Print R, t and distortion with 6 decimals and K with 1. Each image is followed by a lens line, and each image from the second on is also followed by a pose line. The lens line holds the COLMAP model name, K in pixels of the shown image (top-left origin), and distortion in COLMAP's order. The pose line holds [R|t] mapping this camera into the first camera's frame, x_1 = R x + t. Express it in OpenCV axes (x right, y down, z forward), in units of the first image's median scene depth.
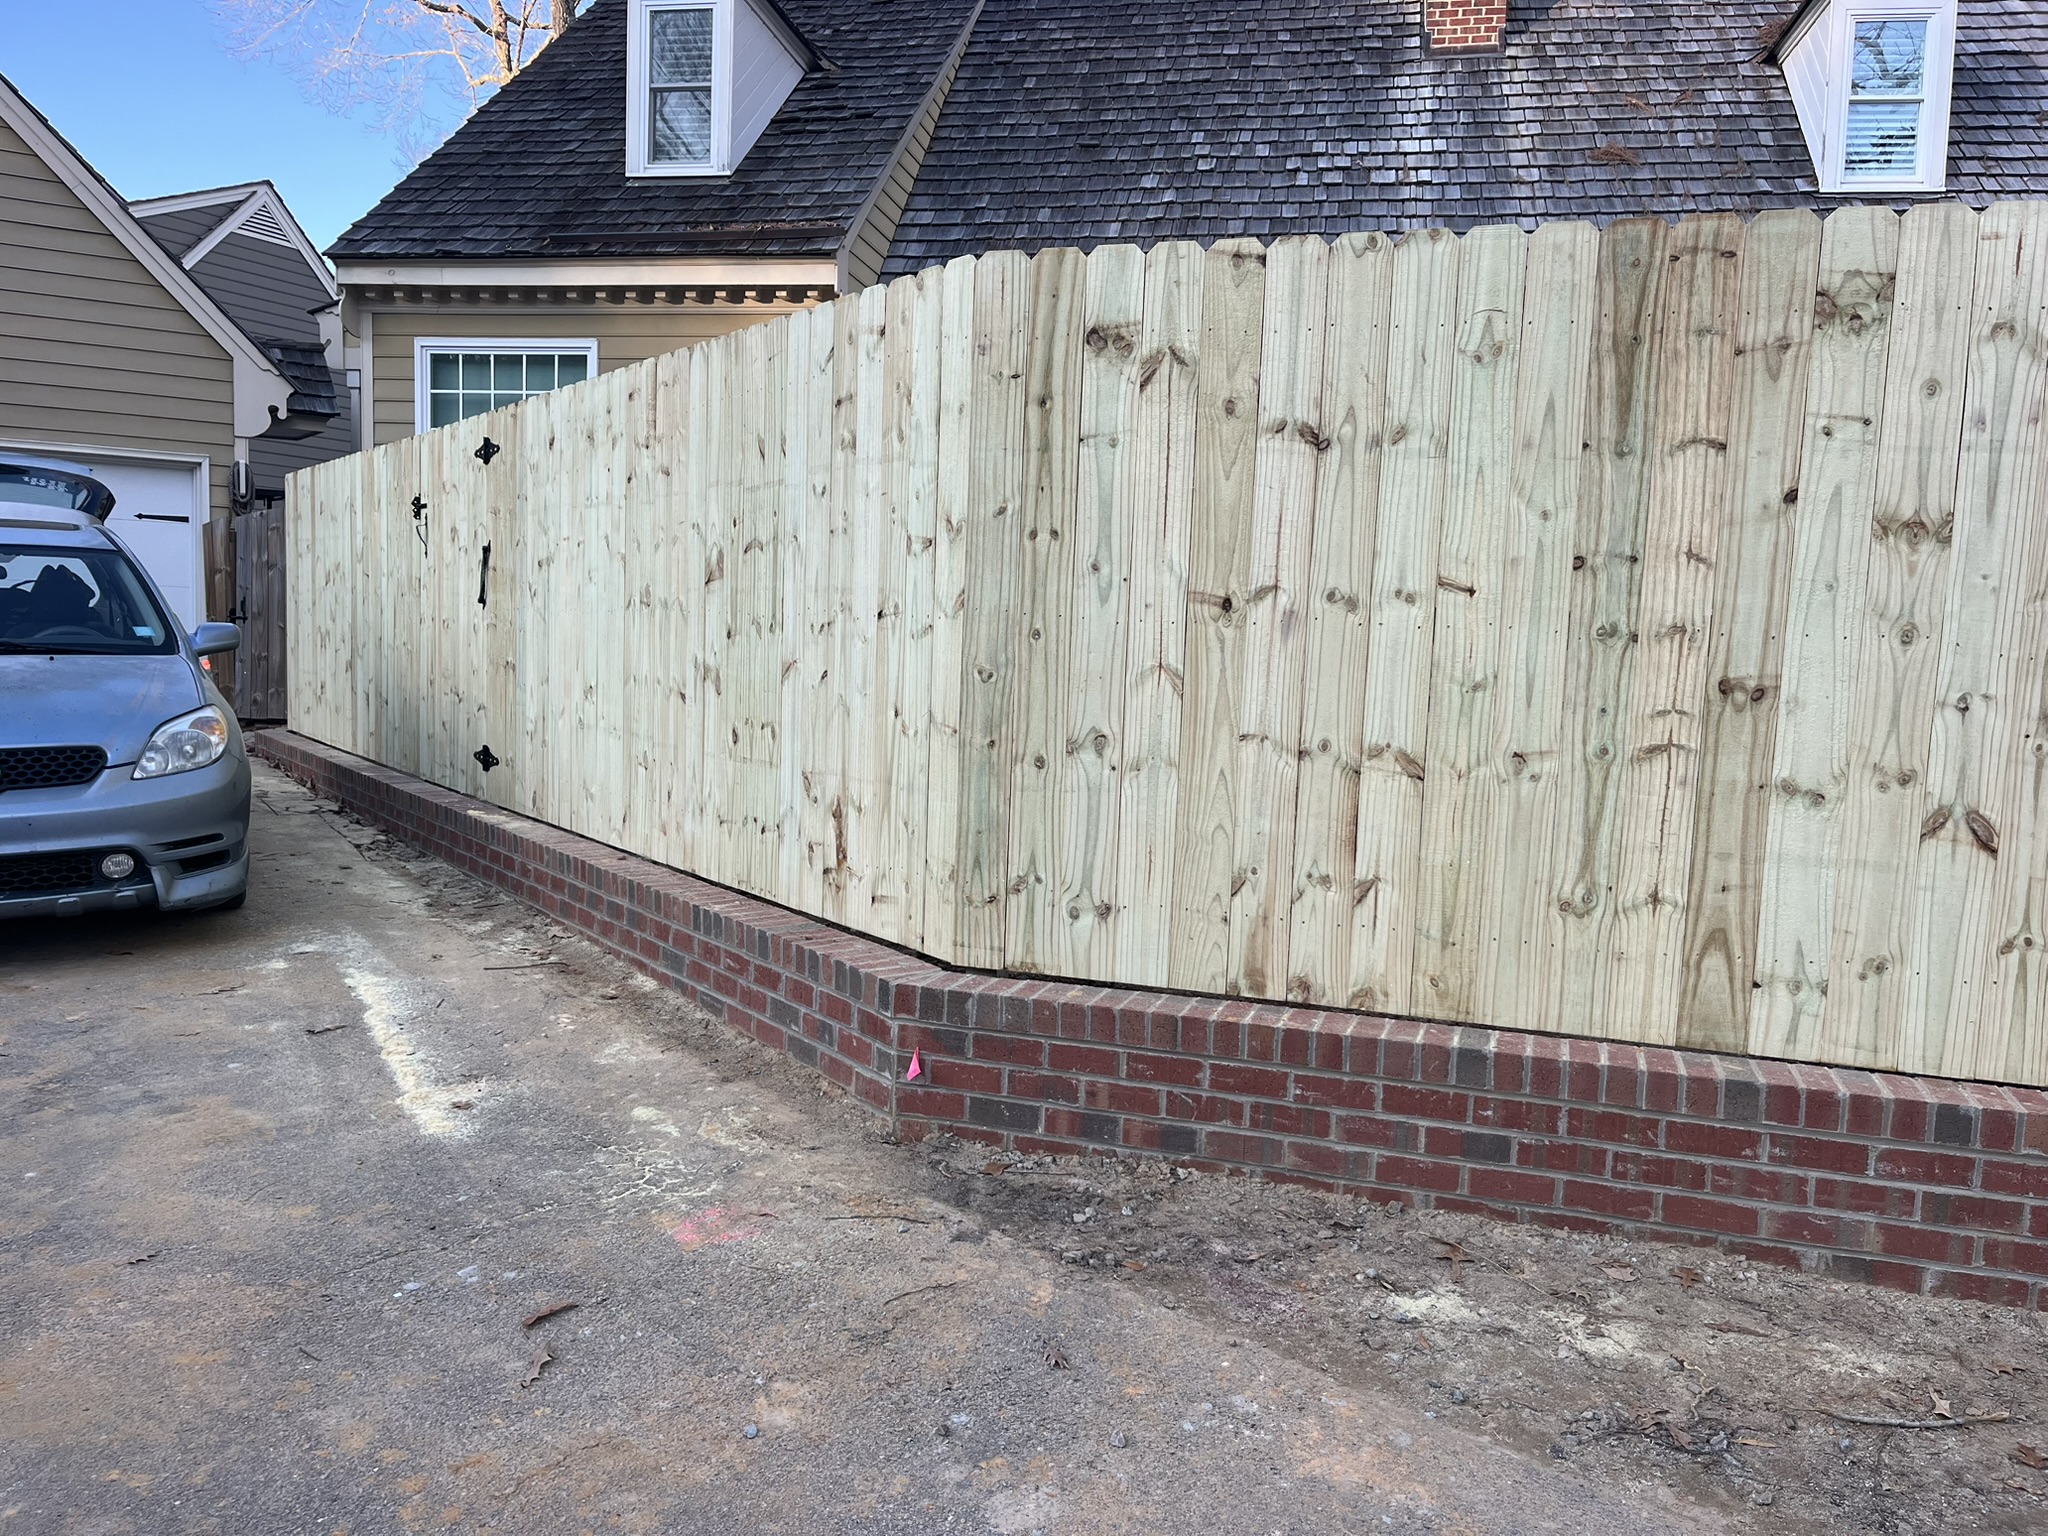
lens RADIAL K [[1571.5, 0, 1024.0], [0, 1571.5, 768.0], [0, 0, 1]] dist [0.019707, -0.005034]
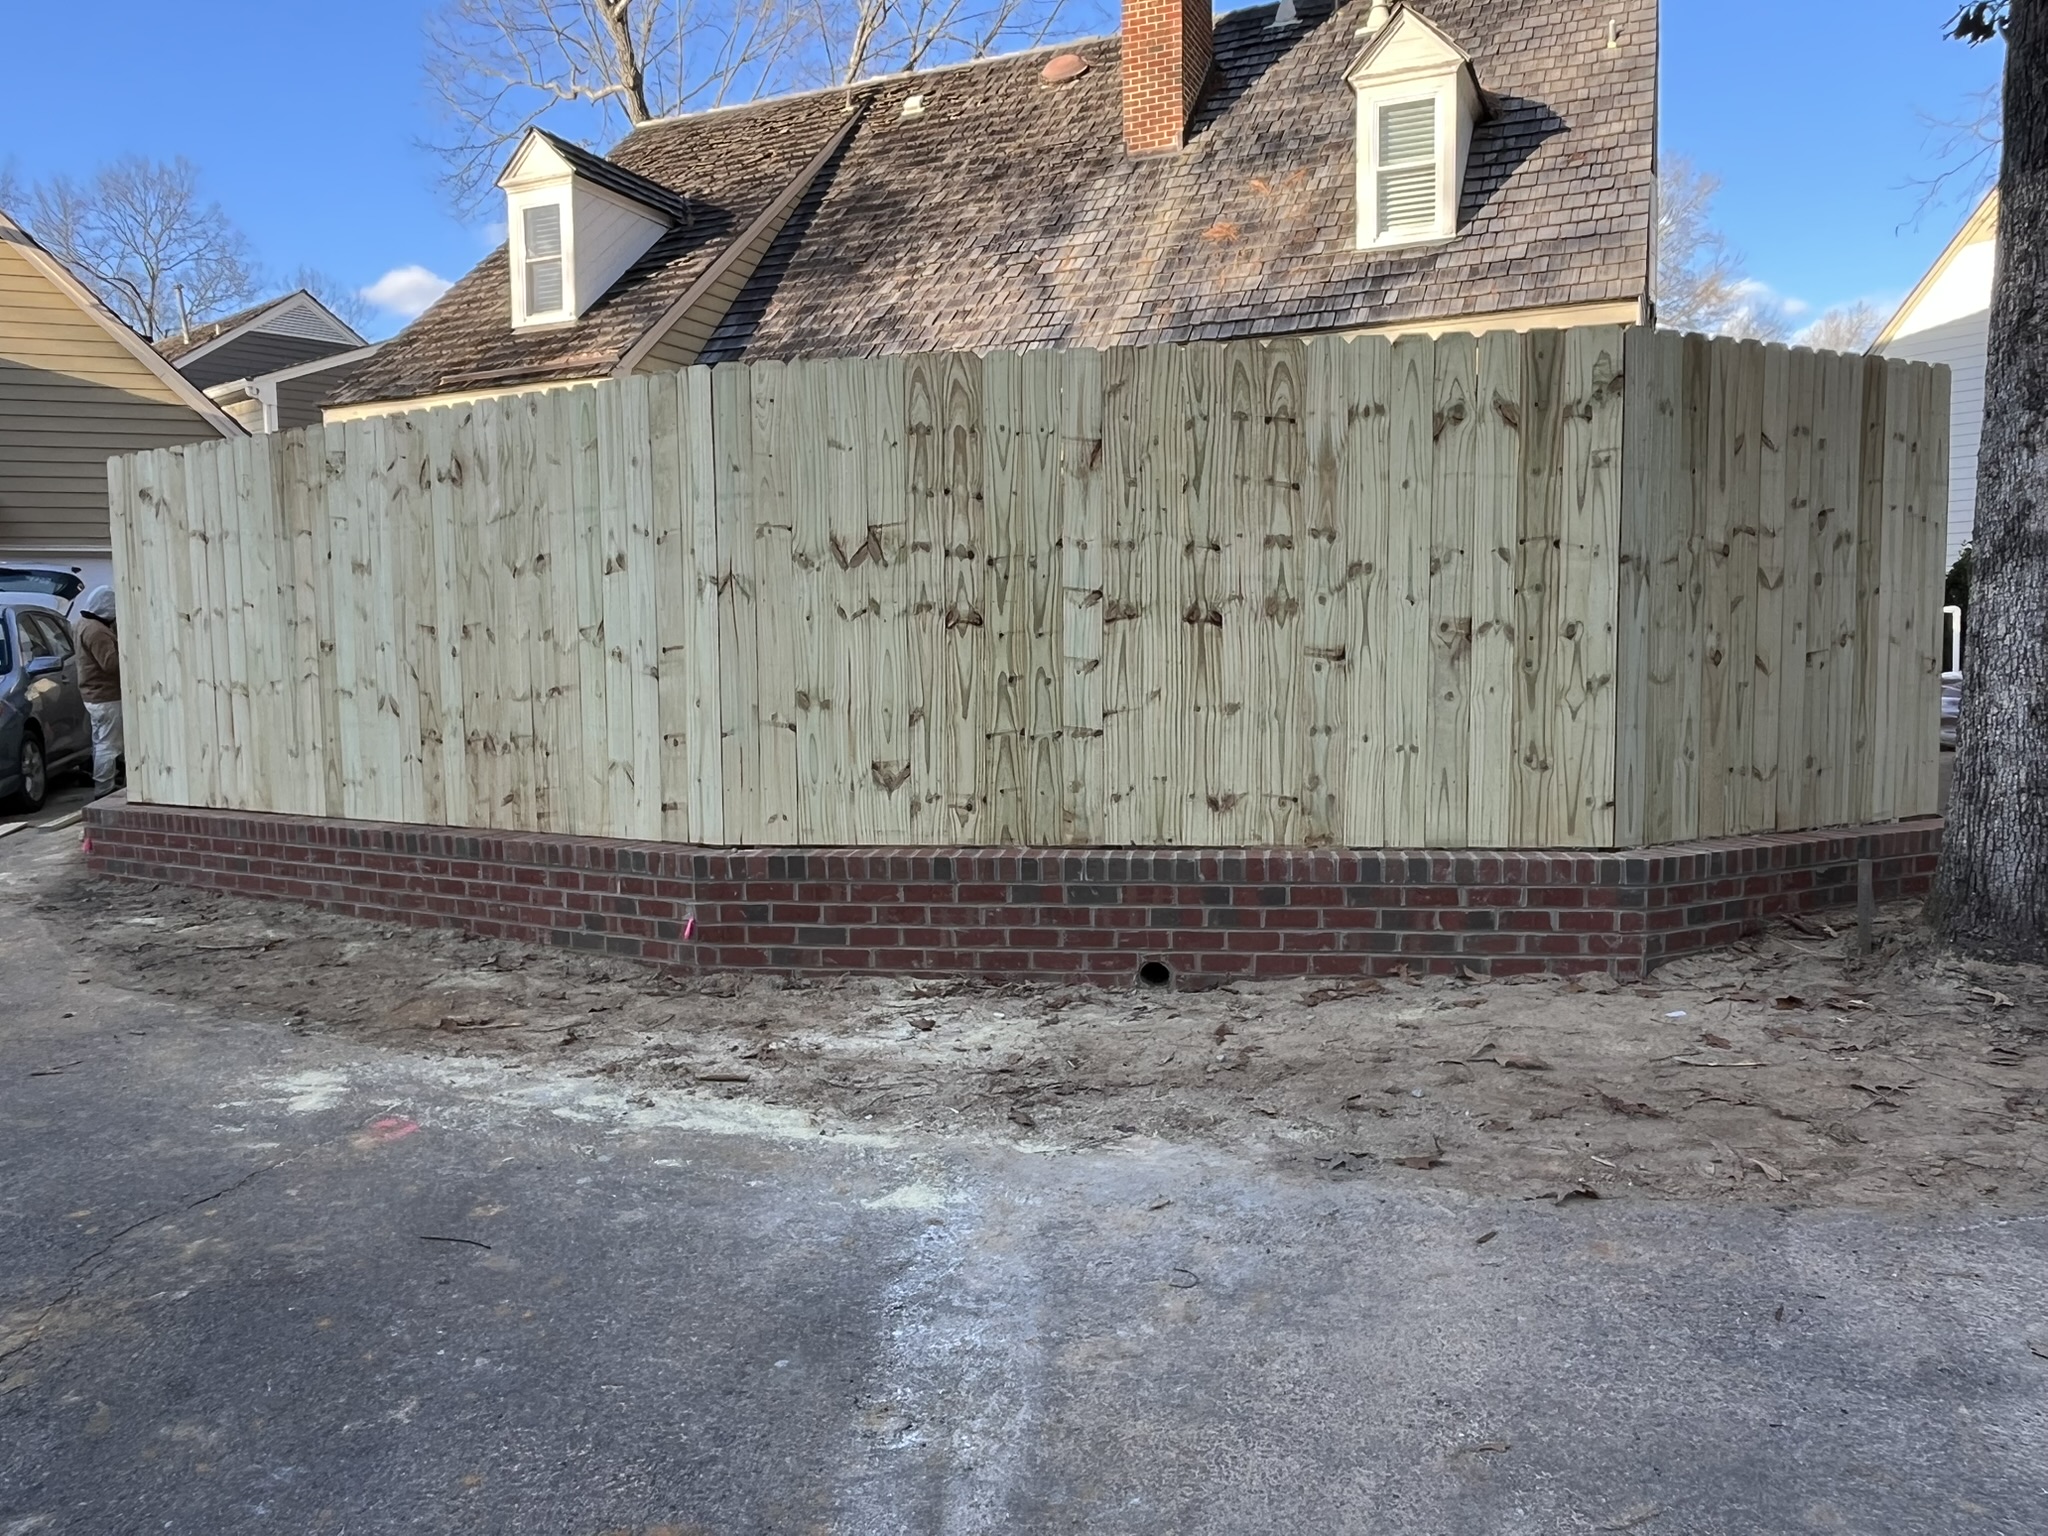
lens RADIAL K [[1498.6, 0, 1024.0], [0, 1498.6, 768.0], [0, 0, 1]] dist [-0.001705, 0.000683]
pose [[0.973741, -0.033012, -0.225252, 0.494640], [0.032321, 0.999455, -0.006756, 0.043131], [0.225352, -0.000702, 0.974277, -0.206277]]
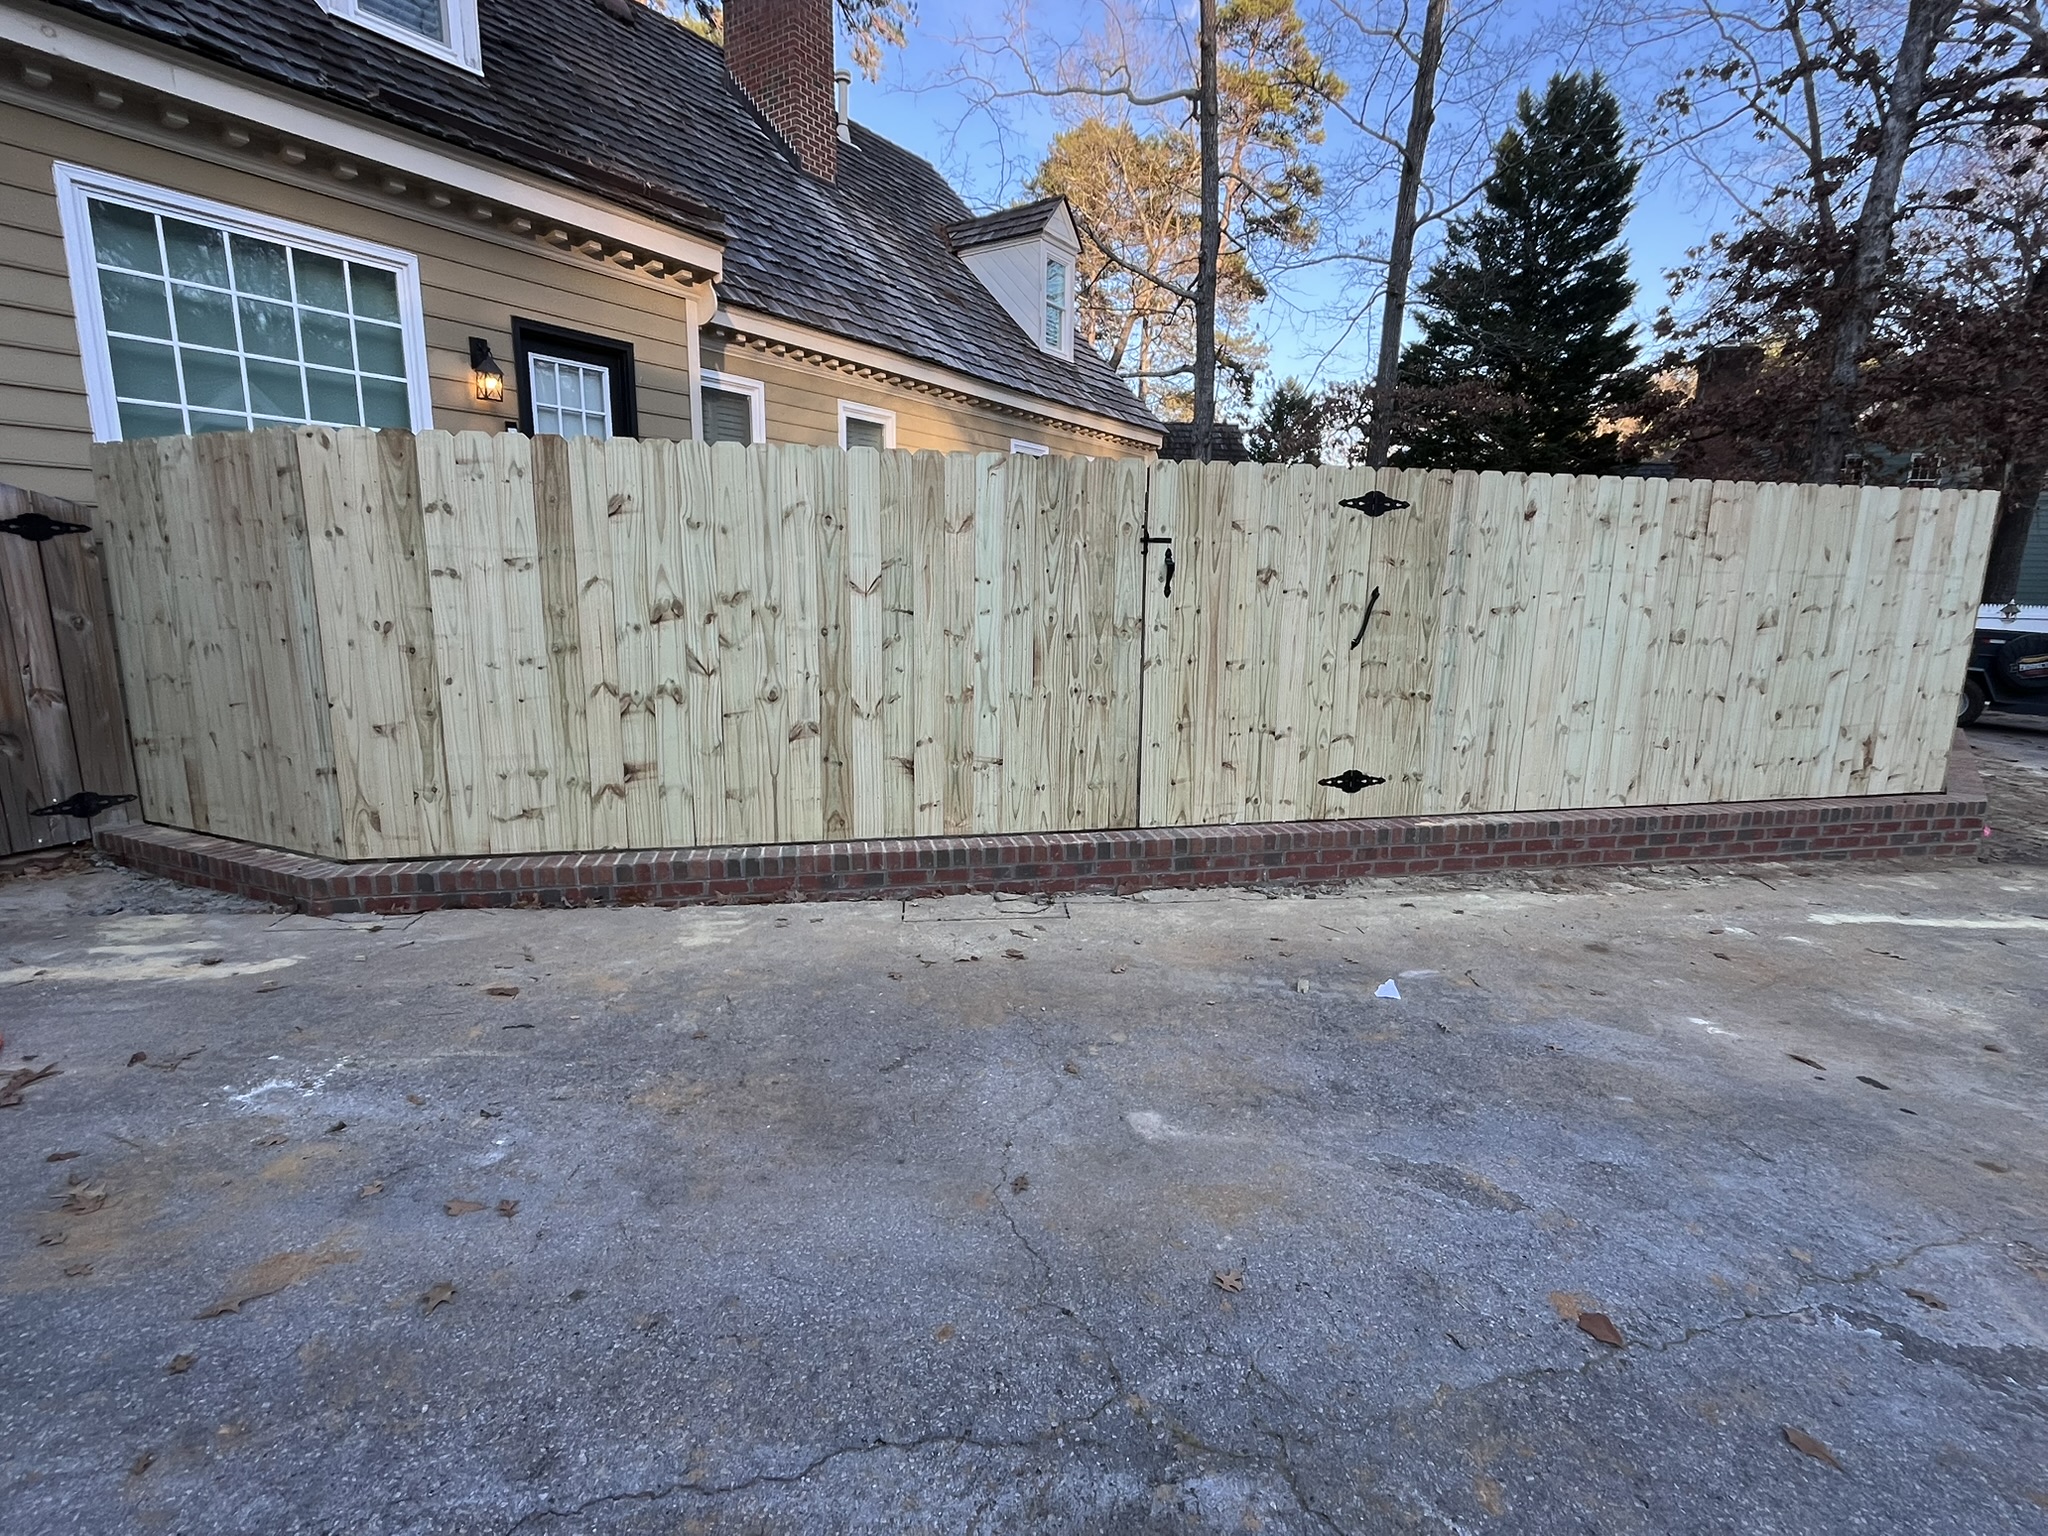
lens RADIAL K [[1016.5, 0, 1034.9], [0, 1016.5, 776.5], [0, 0, 1]] dist [-0.003307, -0.000276]
pose [[0.382611, -0.199849, 0.902036, -0.634849], [0.081544, 0.979820, 0.182494, -0.094280], [-0.920304, 0.003732, 0.391187, 0.542068]]
